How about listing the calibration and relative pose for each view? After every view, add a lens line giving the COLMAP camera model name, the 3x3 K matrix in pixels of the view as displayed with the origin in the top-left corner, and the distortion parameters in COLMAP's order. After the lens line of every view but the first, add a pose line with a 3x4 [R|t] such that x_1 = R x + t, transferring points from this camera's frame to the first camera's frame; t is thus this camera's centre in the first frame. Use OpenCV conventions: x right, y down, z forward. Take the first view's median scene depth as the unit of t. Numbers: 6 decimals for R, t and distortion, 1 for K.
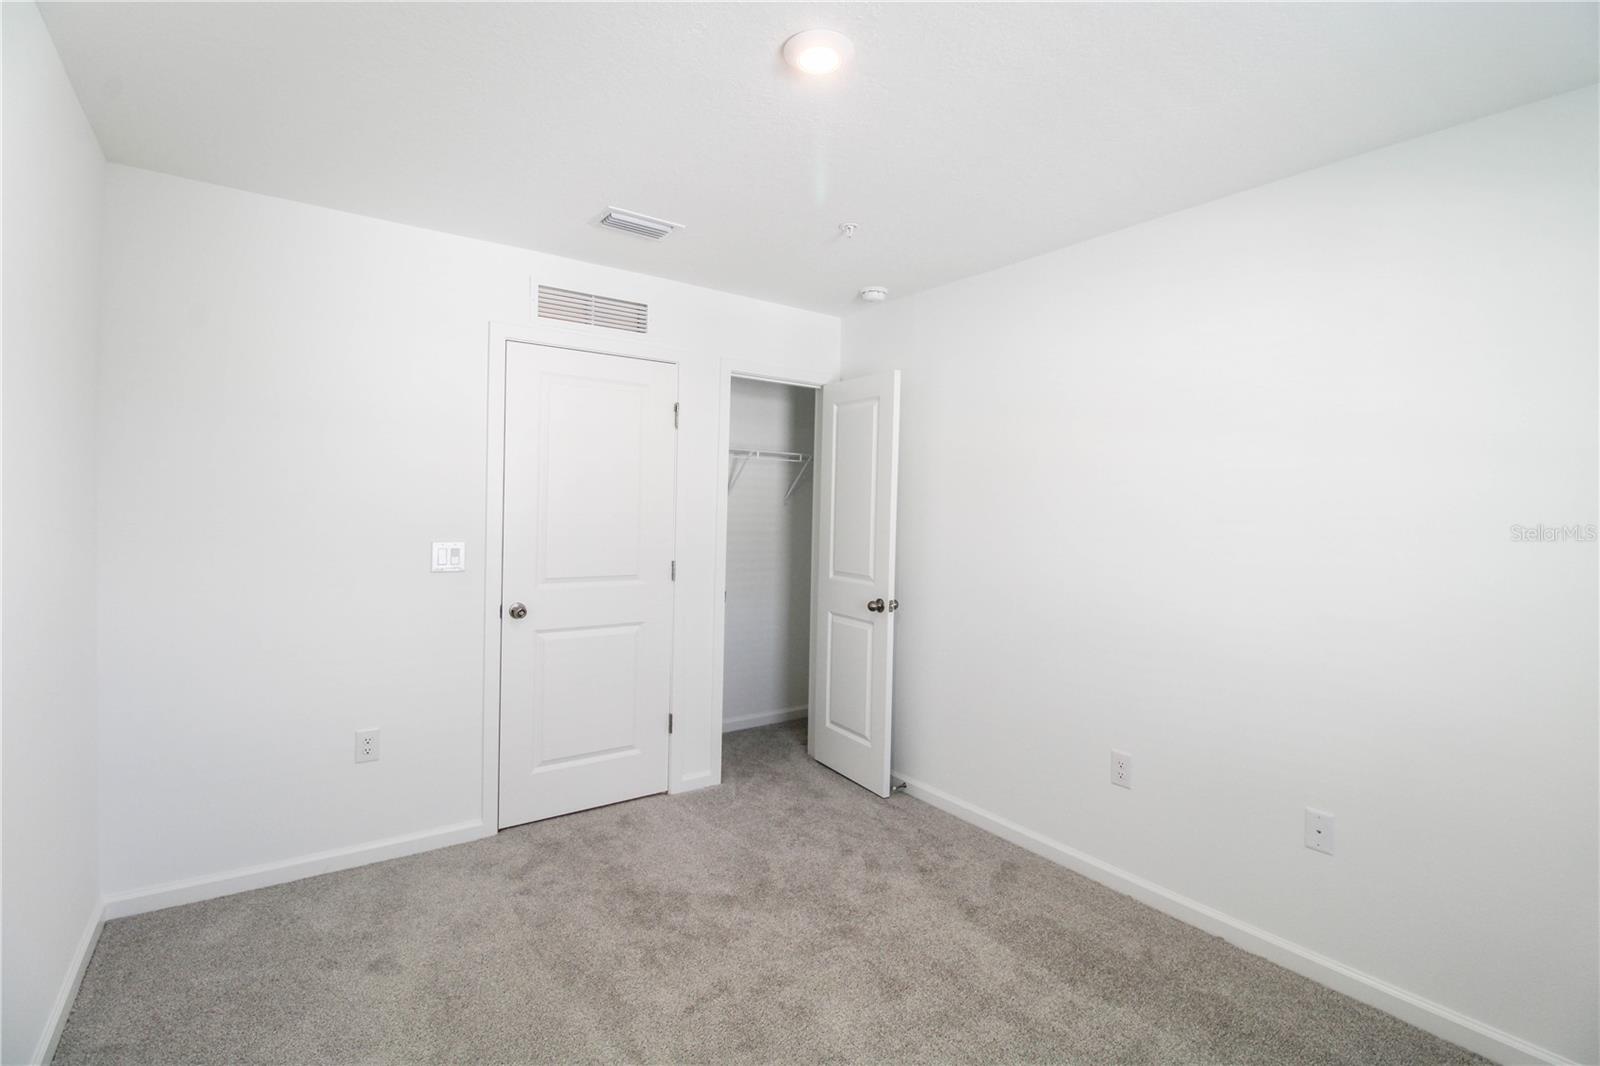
lens RADIAL K [[741.0, 0, 808.0], [0, 741.0, 524.8], [0, 0, 1]] dist [-0.005198, -0.007984]
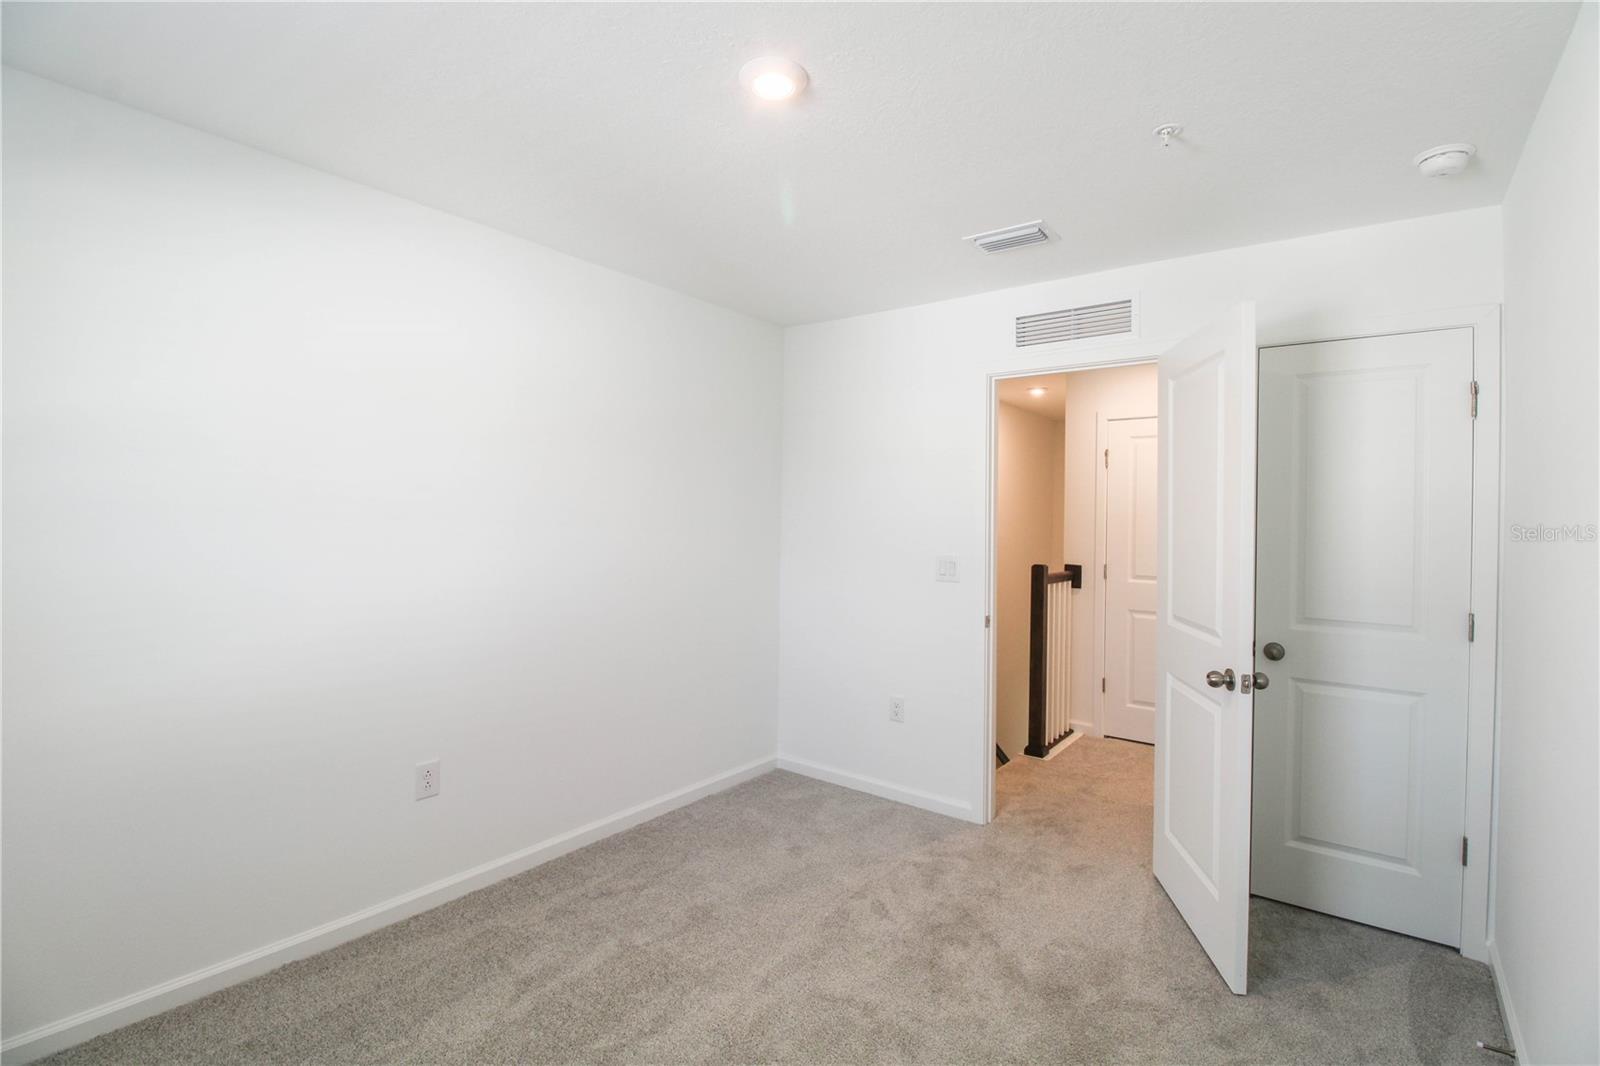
lens RADIAL K [[741.0, 0, 806.3], [0, 741.0, 526.0], [0, 0, 1]] dist [-0.005198, -0.007984]
pose [[0.278552, -0.003048, -0.960416, 0.525530], [-0.033028, 0.999373, -0.012751, -0.003483], [0.959853, 0.035272, 0.278277, 0.397216]]
